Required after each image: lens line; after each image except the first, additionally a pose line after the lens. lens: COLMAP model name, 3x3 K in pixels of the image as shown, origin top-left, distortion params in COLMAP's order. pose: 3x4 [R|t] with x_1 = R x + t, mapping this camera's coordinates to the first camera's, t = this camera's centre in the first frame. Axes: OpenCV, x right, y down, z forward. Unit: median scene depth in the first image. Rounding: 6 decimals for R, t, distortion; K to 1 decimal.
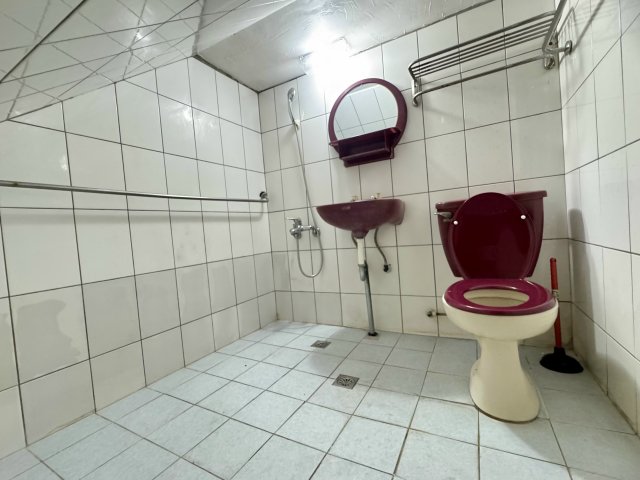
lens RADIAL K [[274.7, 0, 323.2], [0, 274.7, 241.3], [0, 0, 1]] dist [-0.000884, 0.000097]
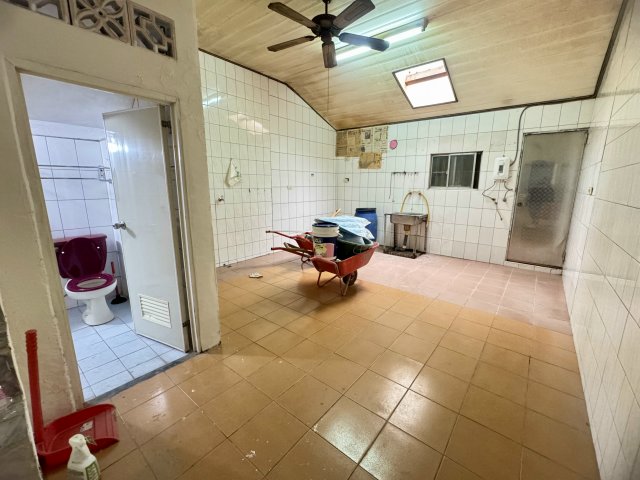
lens RADIAL K [[274.7, 0, 323.0], [0, 274.7, 243.4], [0, 0, 1]] dist [-0.000884, 0.000097]
pose [[0.193934, -0.119335, 0.973729, -1.277667], [0.019507, 0.992847, 0.117793, -0.384688], [-0.980821, -0.003850, 0.194875, -1.455979]]
